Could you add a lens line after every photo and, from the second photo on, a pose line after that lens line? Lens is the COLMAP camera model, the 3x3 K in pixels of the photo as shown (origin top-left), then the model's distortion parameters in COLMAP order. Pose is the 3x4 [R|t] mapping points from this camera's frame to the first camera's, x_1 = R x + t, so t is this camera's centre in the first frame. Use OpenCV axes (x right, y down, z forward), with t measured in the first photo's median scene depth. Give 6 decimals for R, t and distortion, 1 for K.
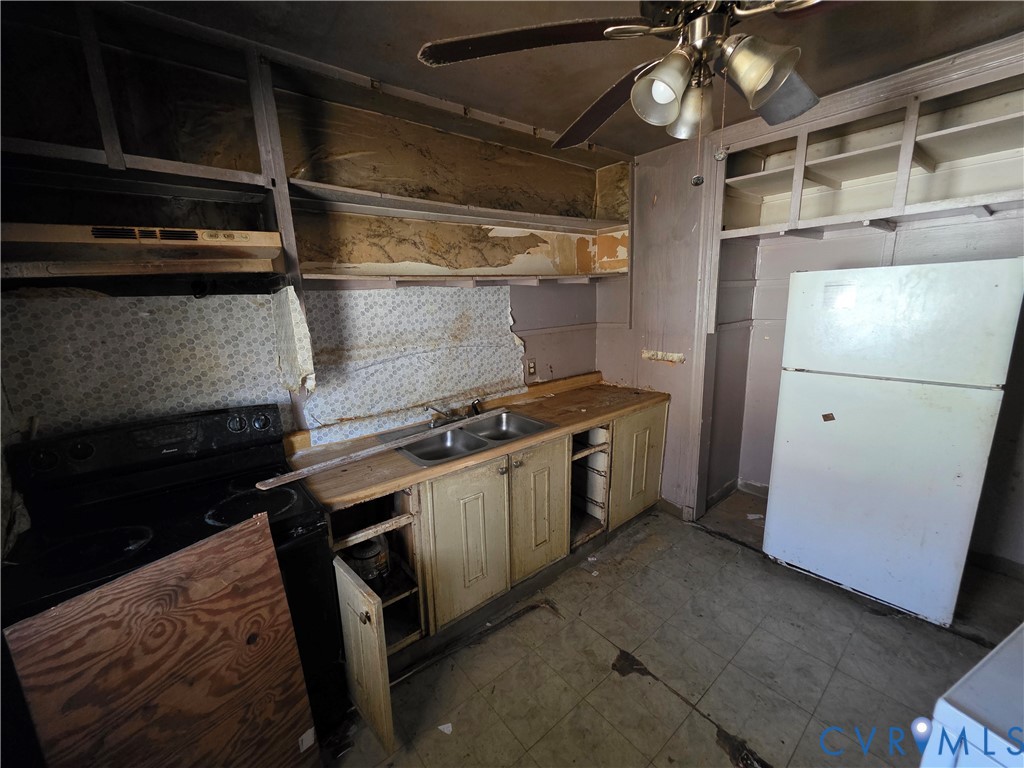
lens RADIAL K [[408.4, 0, 509.1], [0, 408.4, 383.5], [0, 0, 1]] dist [-0.003844, -0.000296]
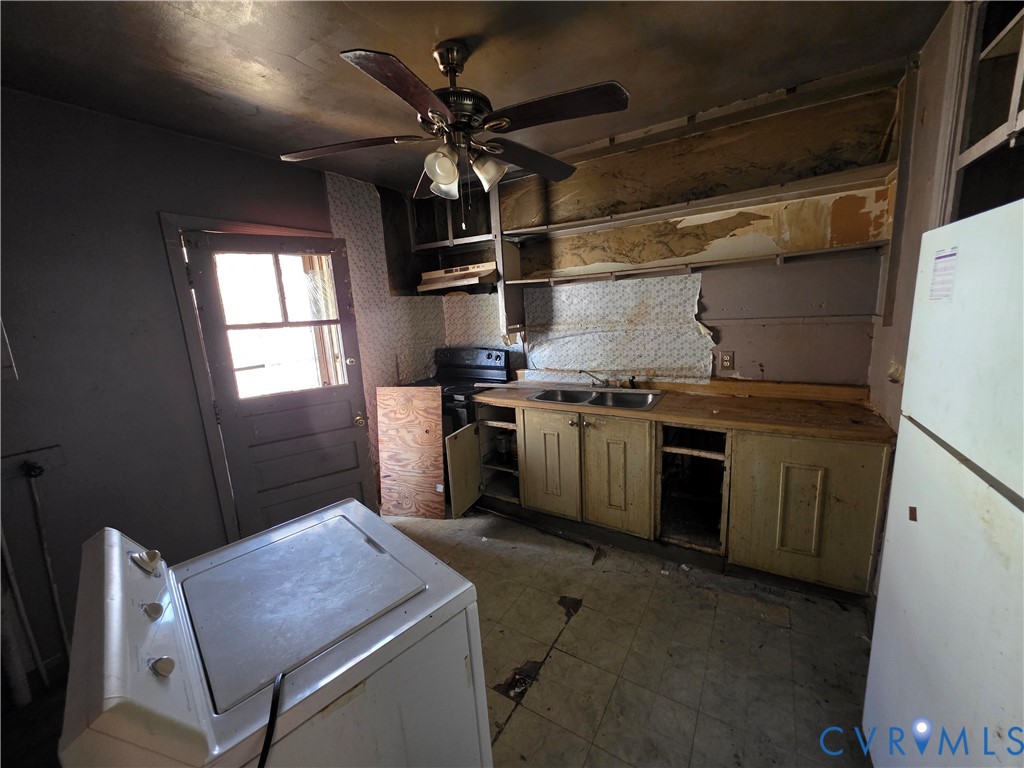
lens RADIAL K [[408.4, 0, 508.3], [0, 408.4, 382.1], [0, 0, 1]] dist [-0.003844, -0.000296]
pose [[0.321210, 0.193283, -0.927074, 0.911973], [-0.149536, 0.977021, 0.151885, -0.070257], [0.935127, 0.089844, 0.342731, 0.279458]]
